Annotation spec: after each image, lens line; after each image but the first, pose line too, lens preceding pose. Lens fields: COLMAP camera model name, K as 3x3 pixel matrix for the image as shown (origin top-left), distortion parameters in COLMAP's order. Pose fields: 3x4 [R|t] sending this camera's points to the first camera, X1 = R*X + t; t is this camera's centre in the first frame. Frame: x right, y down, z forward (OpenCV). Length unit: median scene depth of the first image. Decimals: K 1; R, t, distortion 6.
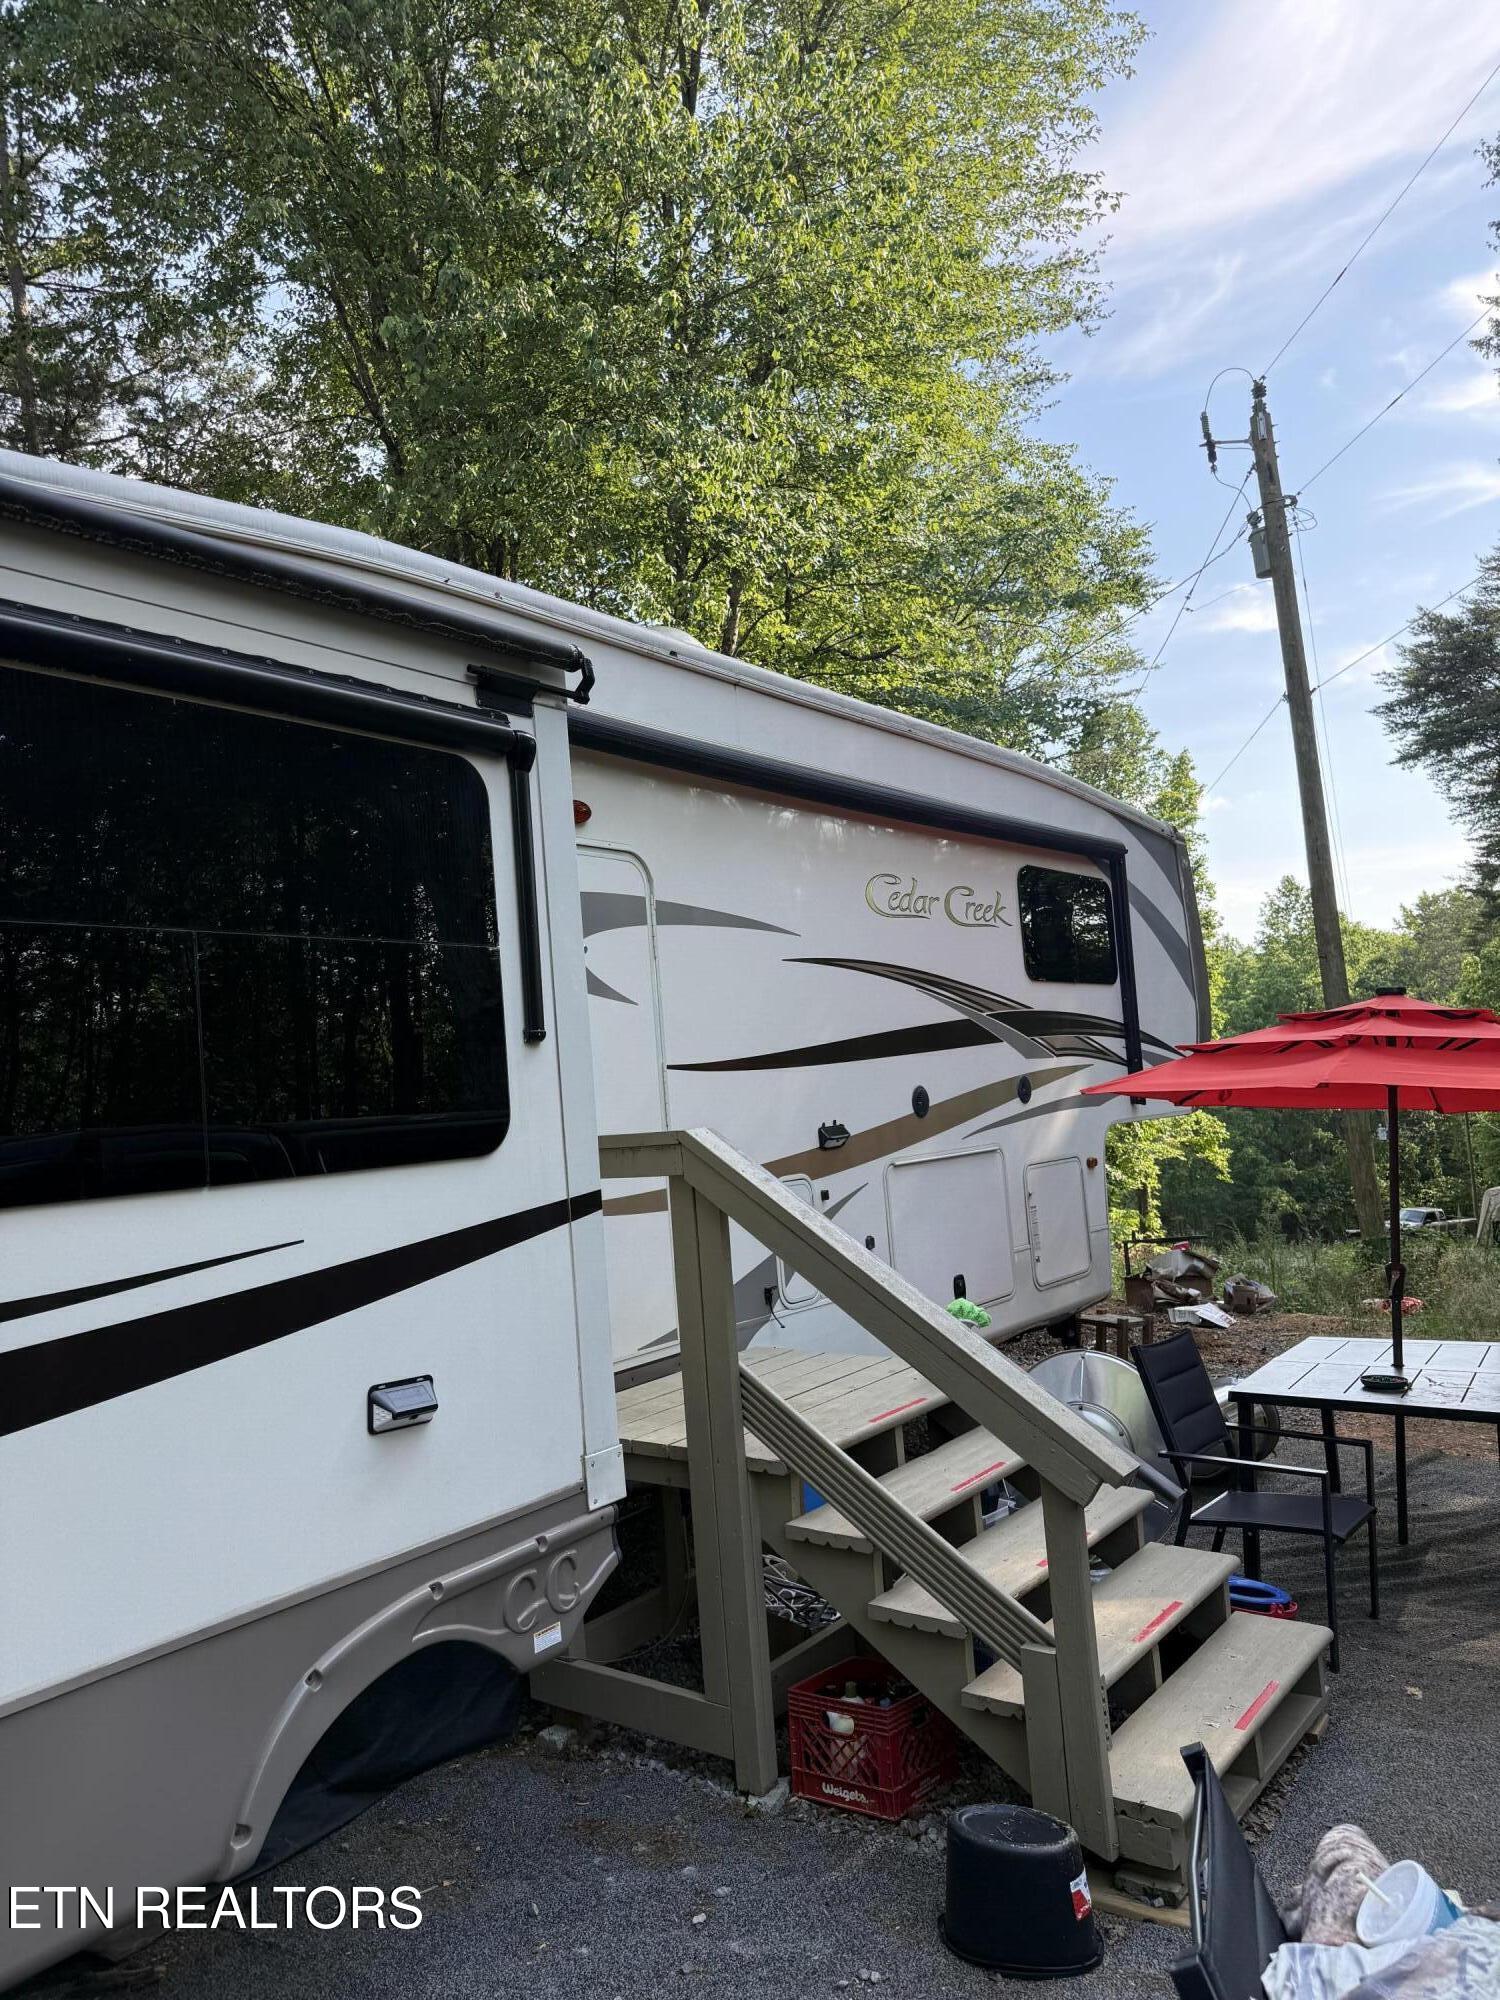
lens RADIAL K [[1420.2, 0, 750.0], [0, 1420.2, 1000.0], [0, 0, 1]] dist [0.181566, -0.250706]
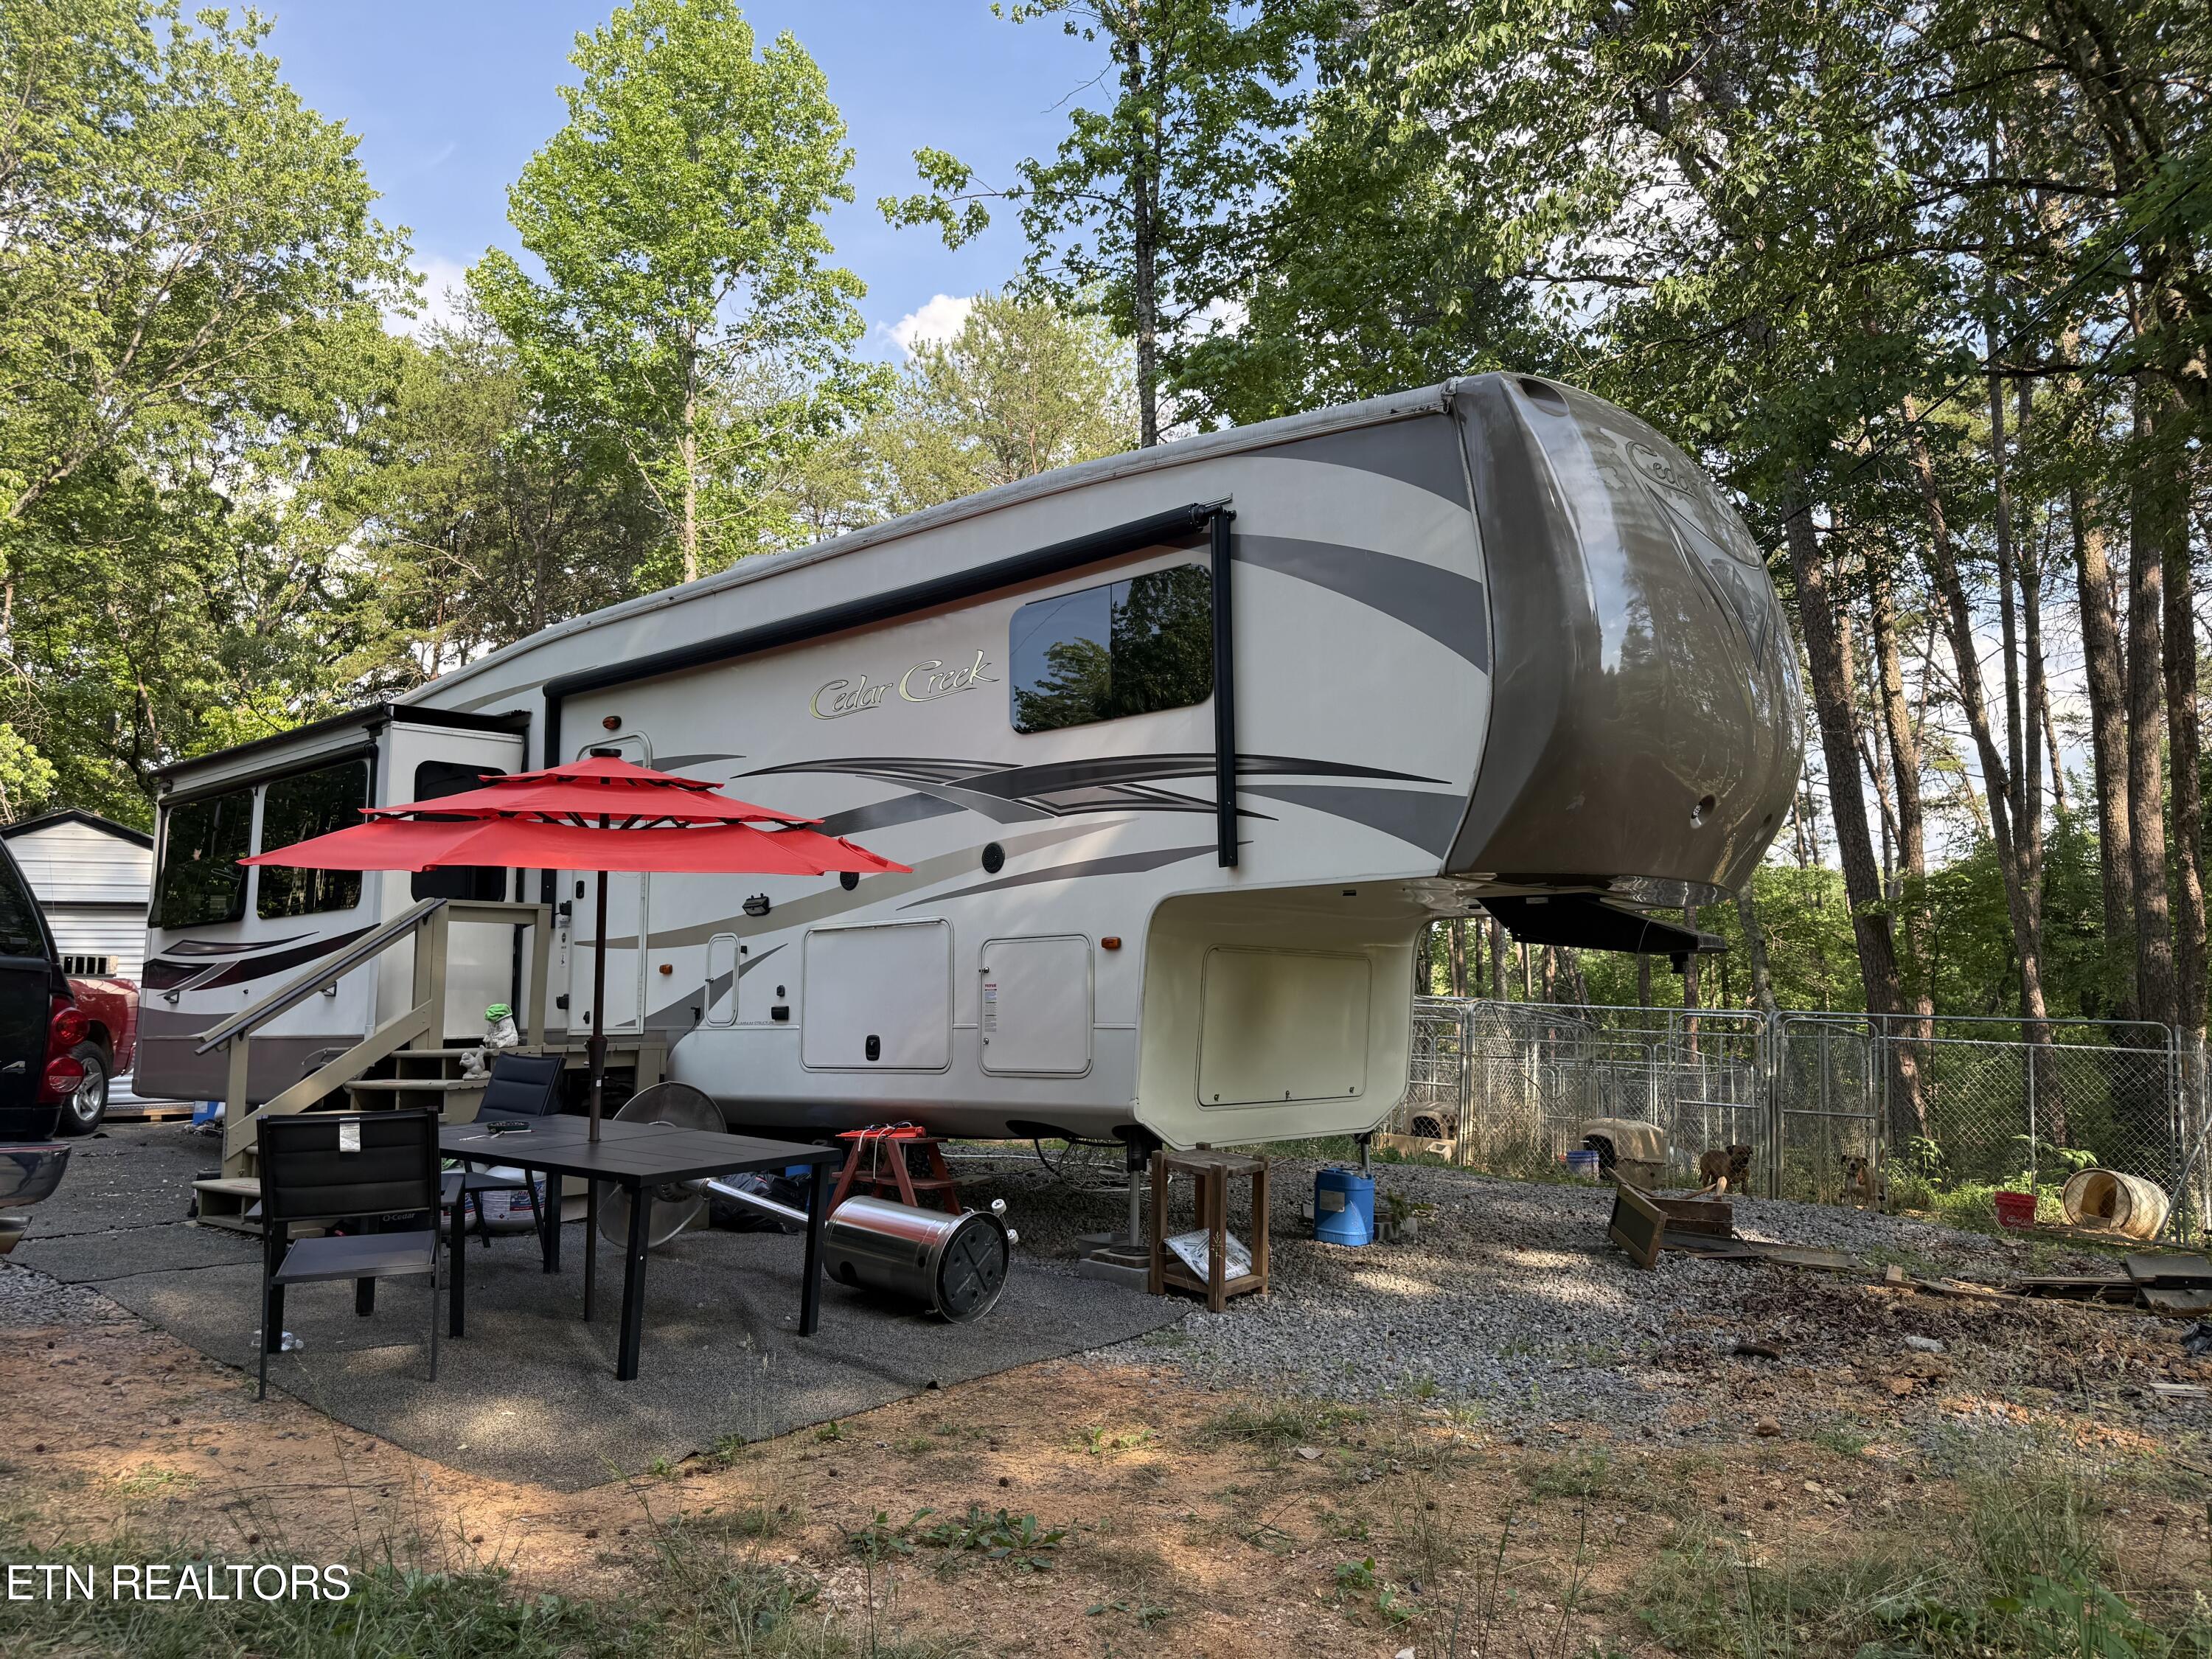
lens RADIAL K [[1570.8, 0, 1106.5], [0, 1570.8, 796.1], [0, 0, 1]] dist [0.181566, -0.250706]
pose [[-0.076070, -0.072944, -0.994431, 1.225259], [0.077419, 0.993878, -0.078826, 0.111595], [0.994092, -0.082985, -0.069957, 1.181915]]
